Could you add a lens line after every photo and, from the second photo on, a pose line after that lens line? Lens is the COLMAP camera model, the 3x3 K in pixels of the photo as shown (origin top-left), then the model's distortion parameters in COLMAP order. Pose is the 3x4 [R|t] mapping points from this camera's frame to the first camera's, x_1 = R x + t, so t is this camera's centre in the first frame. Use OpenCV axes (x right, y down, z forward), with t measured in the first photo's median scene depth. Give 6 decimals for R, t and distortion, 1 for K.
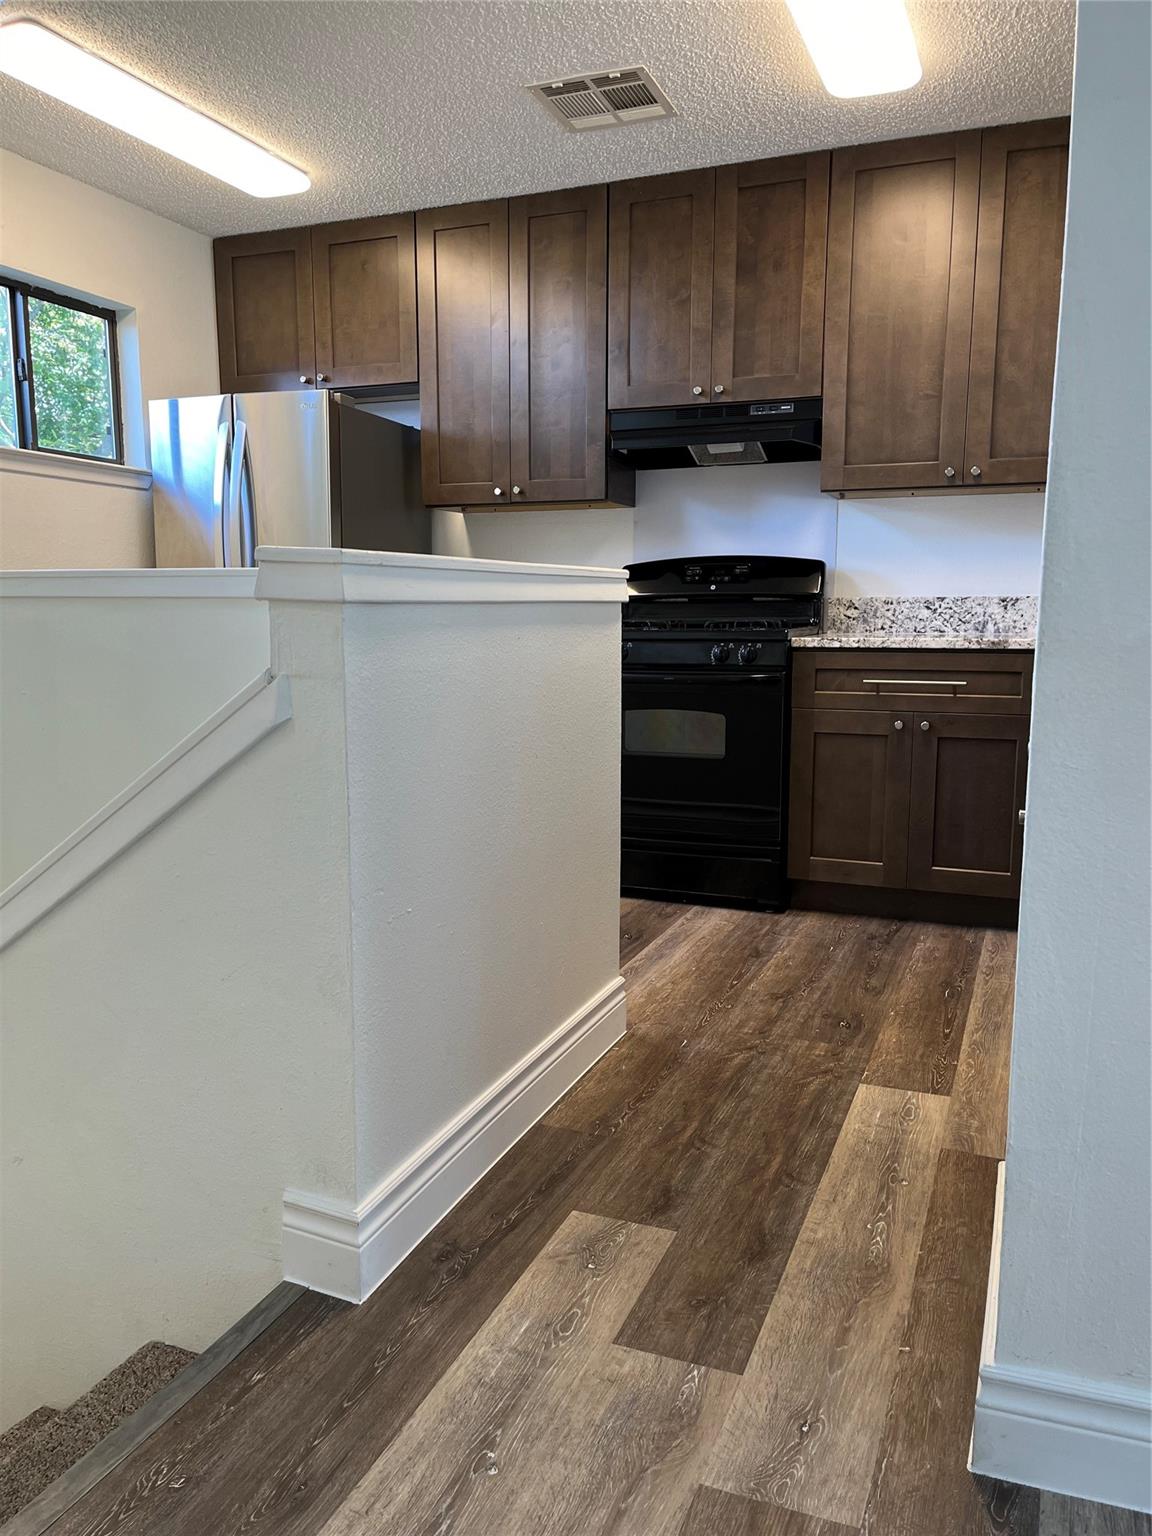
lens RADIAL K [[1150.5, 0, 565.2], [0, 1150.5, 766.8], [0, 0, 1]] dist [0.058951, -0.085763]
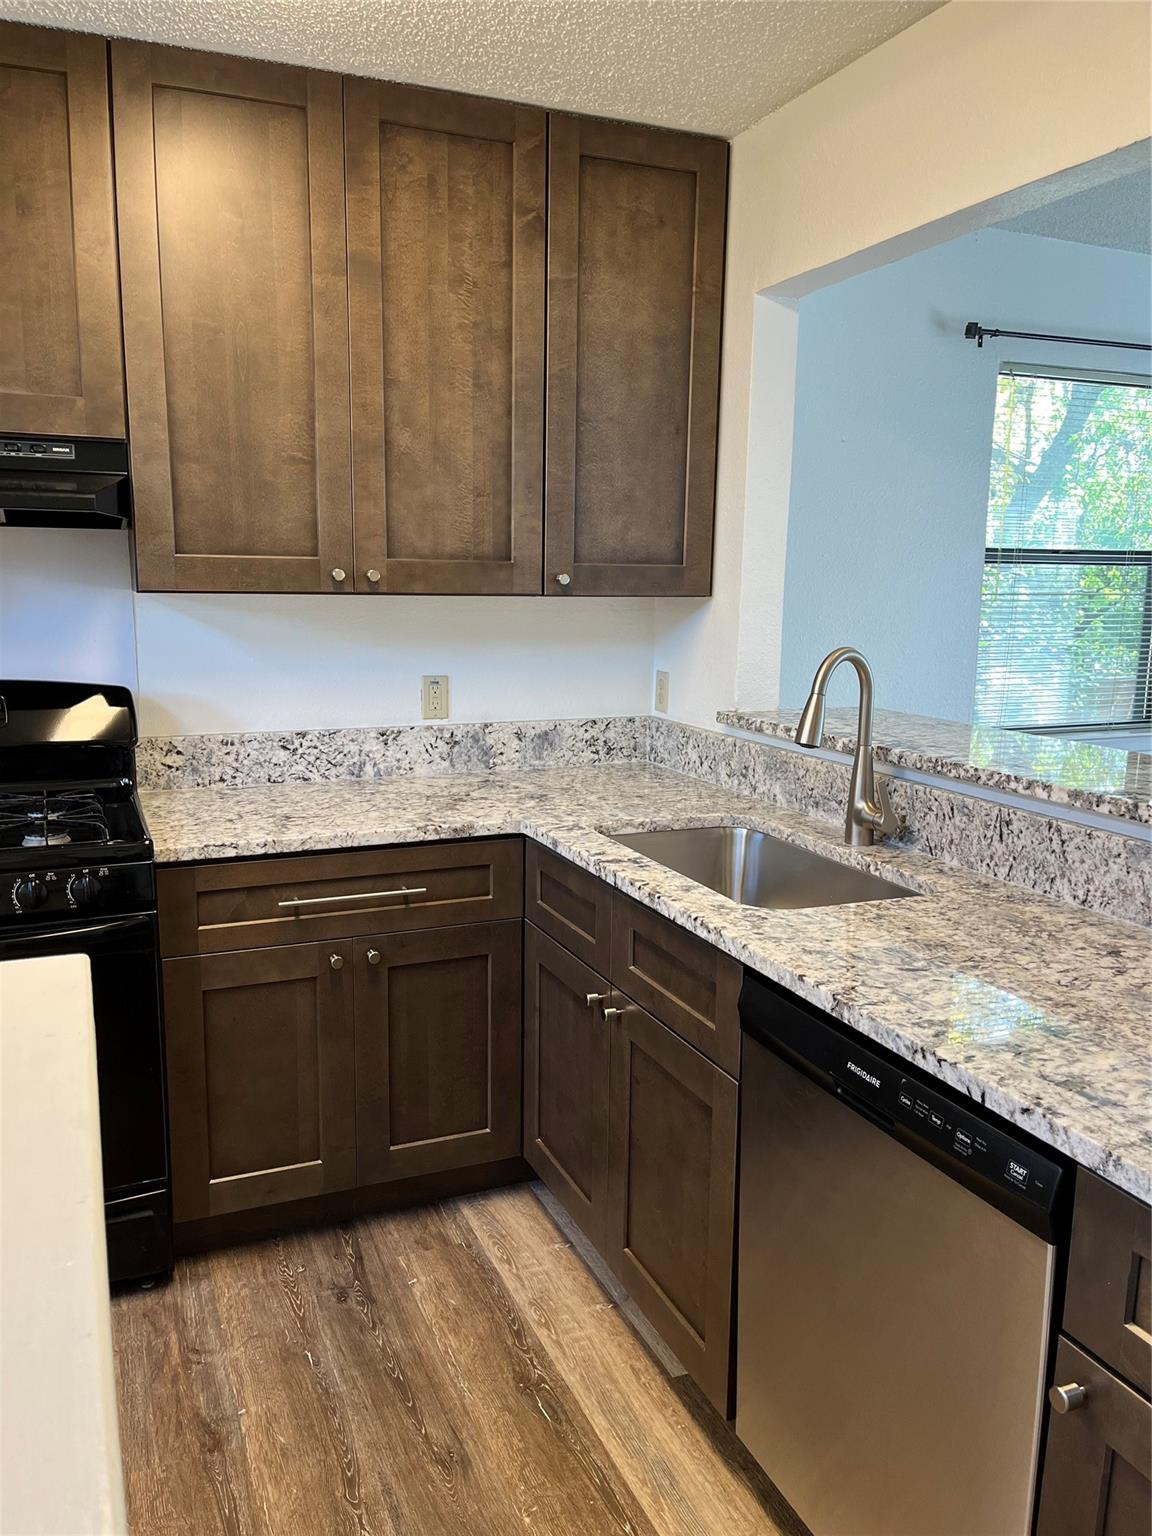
lens RADIAL K [[1150.5, 0, 565.2], [0, 1150.5, 766.8], [0, 0, 1]] dist [0.058951, -0.085763]
pose [[0.701532, -0.111124, 0.703921, -0.071138], [0.092677, 0.993605, 0.064492, -0.169463], [-0.706586, 0.019994, 0.707344, 0.411960]]
